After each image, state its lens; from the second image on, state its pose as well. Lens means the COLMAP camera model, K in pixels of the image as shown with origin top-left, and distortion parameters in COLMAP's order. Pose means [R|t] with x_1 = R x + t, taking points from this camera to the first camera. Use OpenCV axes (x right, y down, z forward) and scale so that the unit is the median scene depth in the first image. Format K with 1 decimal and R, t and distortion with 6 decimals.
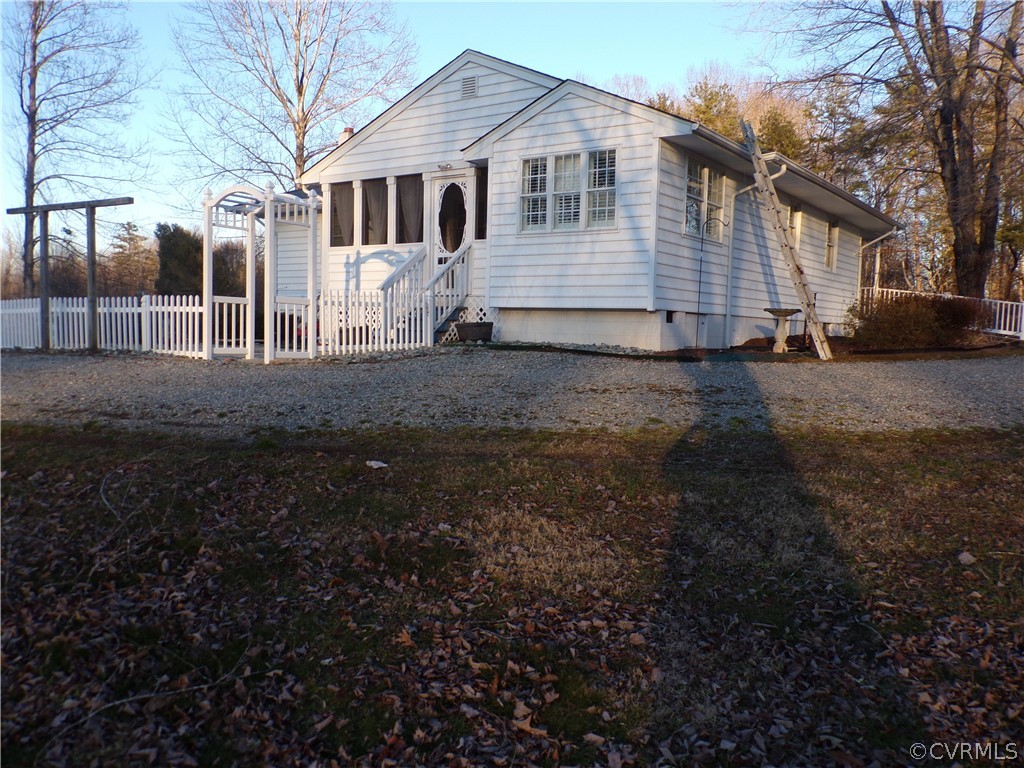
lens RADIAL K [[823.3, 0, 512.7], [0, 823.3, 386.0], [0, 0, 1]] dist [-0.000920, -0.000040]
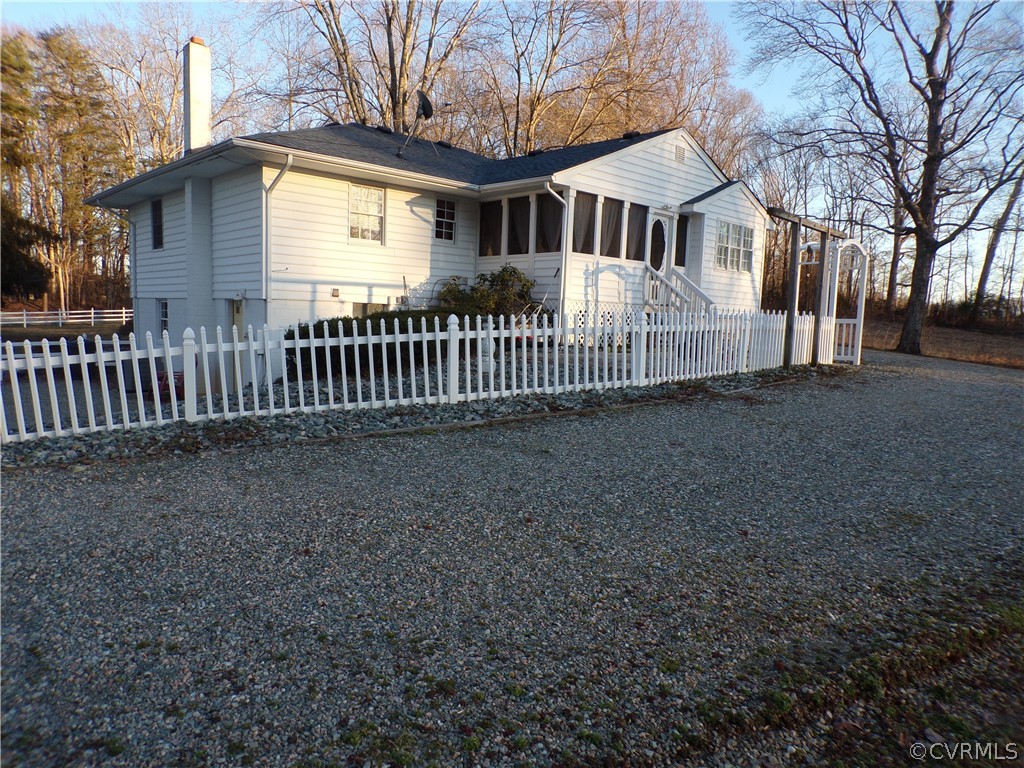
lens RADIAL K [[694.7, 0, 512.5], [0, 694.7, 384.6], [0, 0, 1]] dist [-0.000234, -0.000039]
pose [[0.176711, -0.120610, 0.976845, -1.148203], [0.046109, 0.992389, 0.114188, -0.113228], [-0.983182, 0.024863, 0.180927, 0.964335]]
